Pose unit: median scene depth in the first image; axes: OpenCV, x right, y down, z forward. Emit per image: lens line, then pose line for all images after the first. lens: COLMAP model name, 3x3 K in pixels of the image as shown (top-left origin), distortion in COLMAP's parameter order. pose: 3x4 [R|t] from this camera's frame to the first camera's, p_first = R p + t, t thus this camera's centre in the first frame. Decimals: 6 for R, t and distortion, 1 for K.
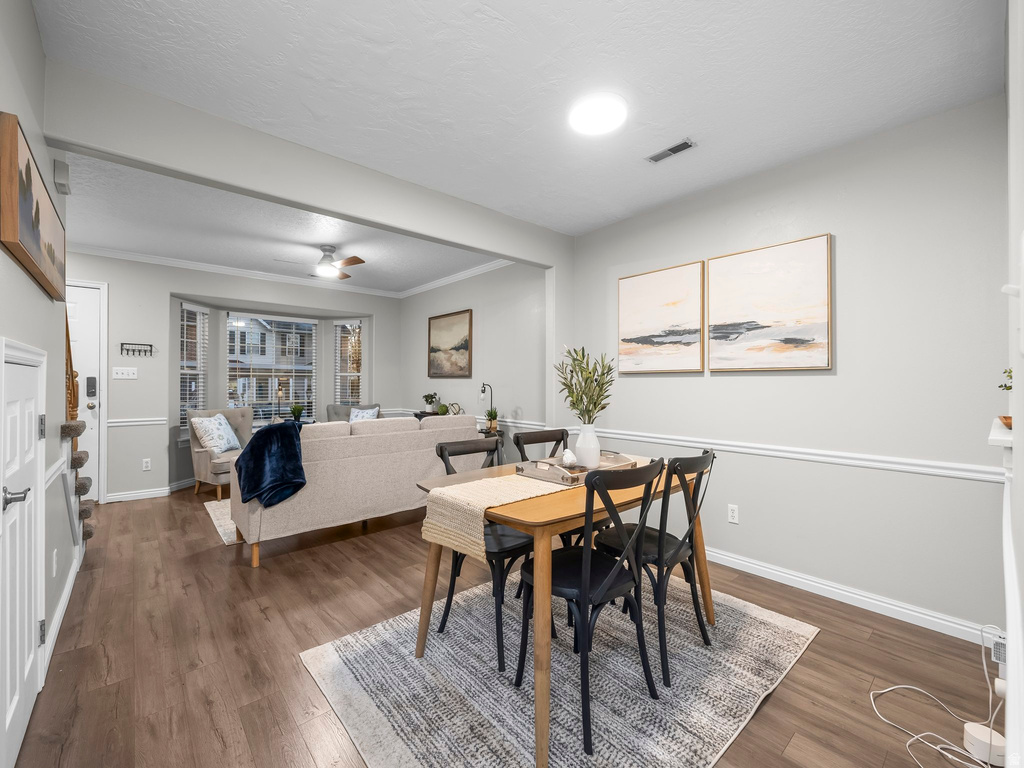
lens RADIAL K [[429.8, 0, 503.5], [0, 429.8, 382.2], [0, 0, 1]] dist [-0.000658, -0.000011]
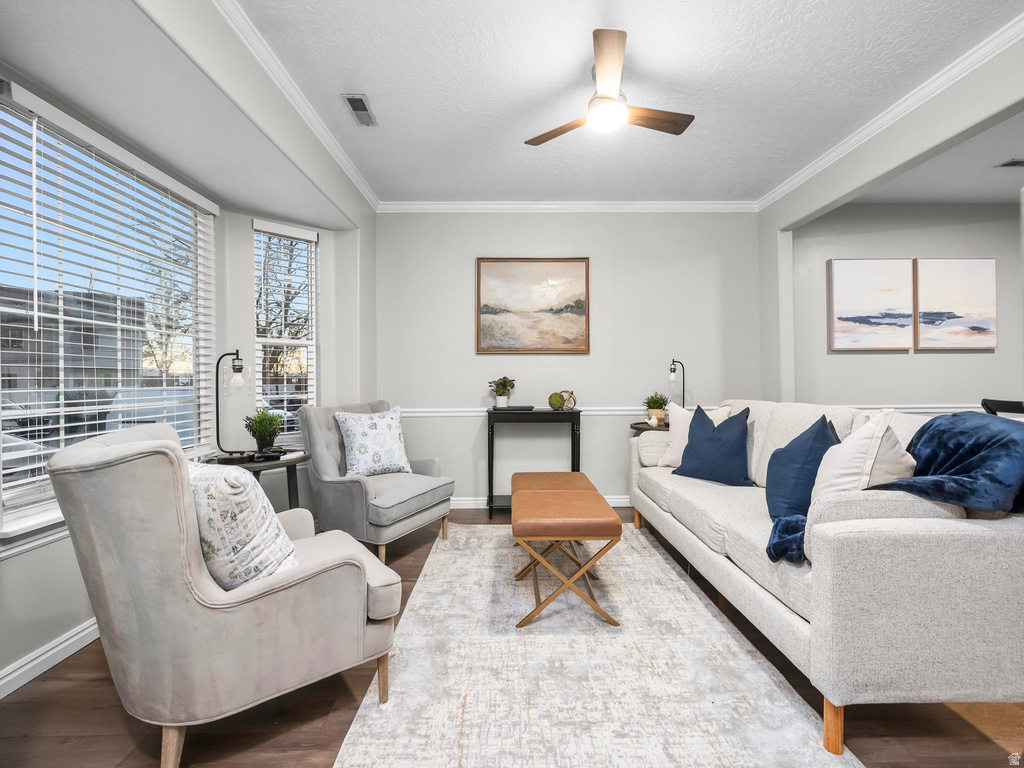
lens RADIAL K [[429.8, 0, 508.6], [0, 429.8, 379.1], [0, 0, 1]] dist [-0.000658, -0.000011]
pose [[0.641003, -0.005816, 0.767516, -1.175333], [0.006883, 0.999975, 0.001829, 0.047870], [-0.767507, 0.004110, 0.641027, 1.070088]]
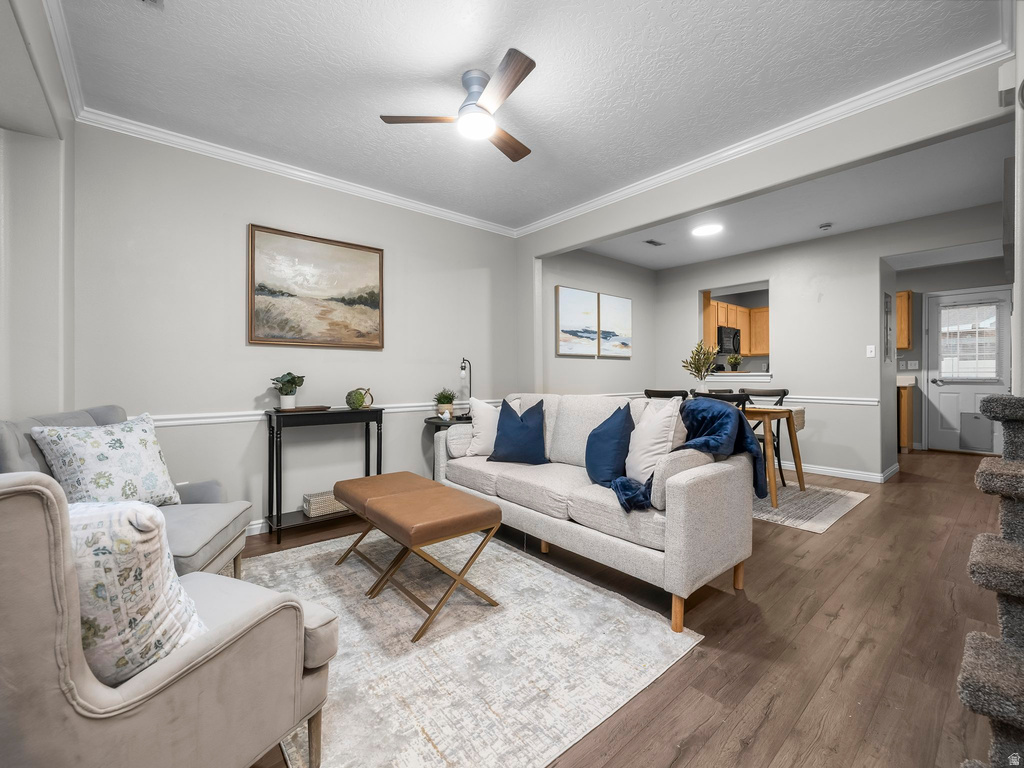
lens RADIAL K [[429.8, 0, 502.1], [0, 429.8, 376.2], [0, 0, 1]] dist [-0.000658, -0.000011]
pose [[0.020198, -0.005549, 0.999781, -1.261672], [-0.000783, 0.999984, 0.005566, 0.046671], [-0.999796, -0.000896, 0.020194, 1.316322]]
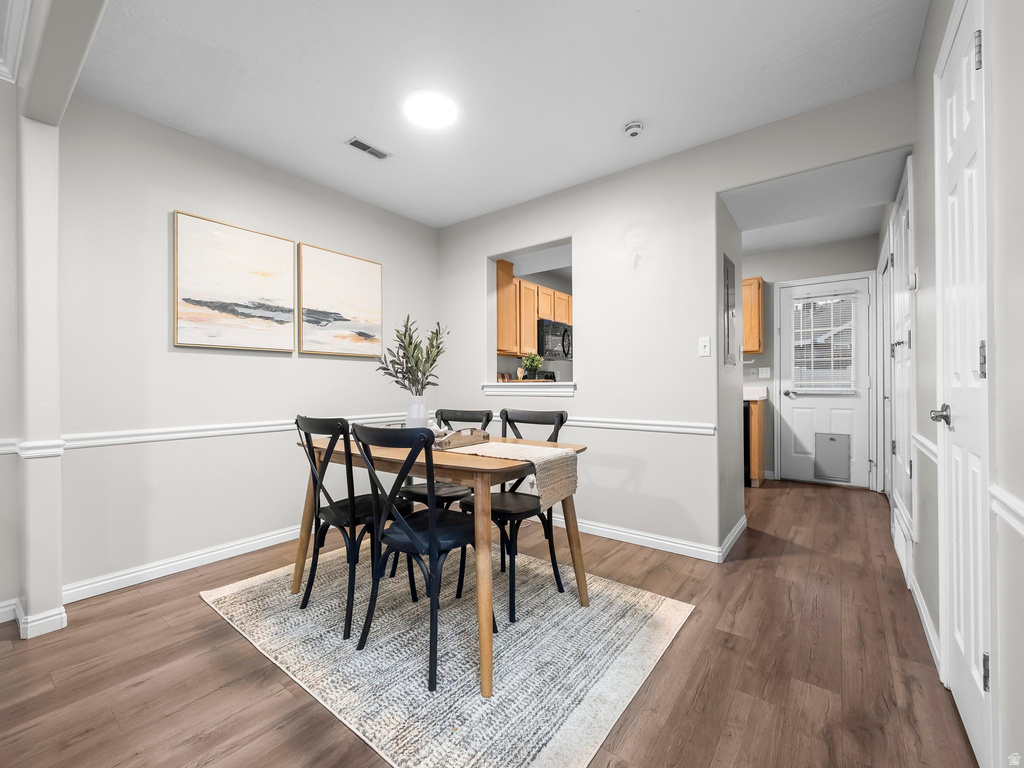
lens RADIAL K [[429.8, 0, 502.3], [0, 429.8, 385.4], [0, 0, 1]] dist [-0.000658, -0.000011]
pose [[-0.190836, -0.002081, 0.981620, -0.597089], [-0.001032, 0.999998, 0.001920, 0.048724], [-0.981621, -0.000646, -0.190838, 0.696979]]
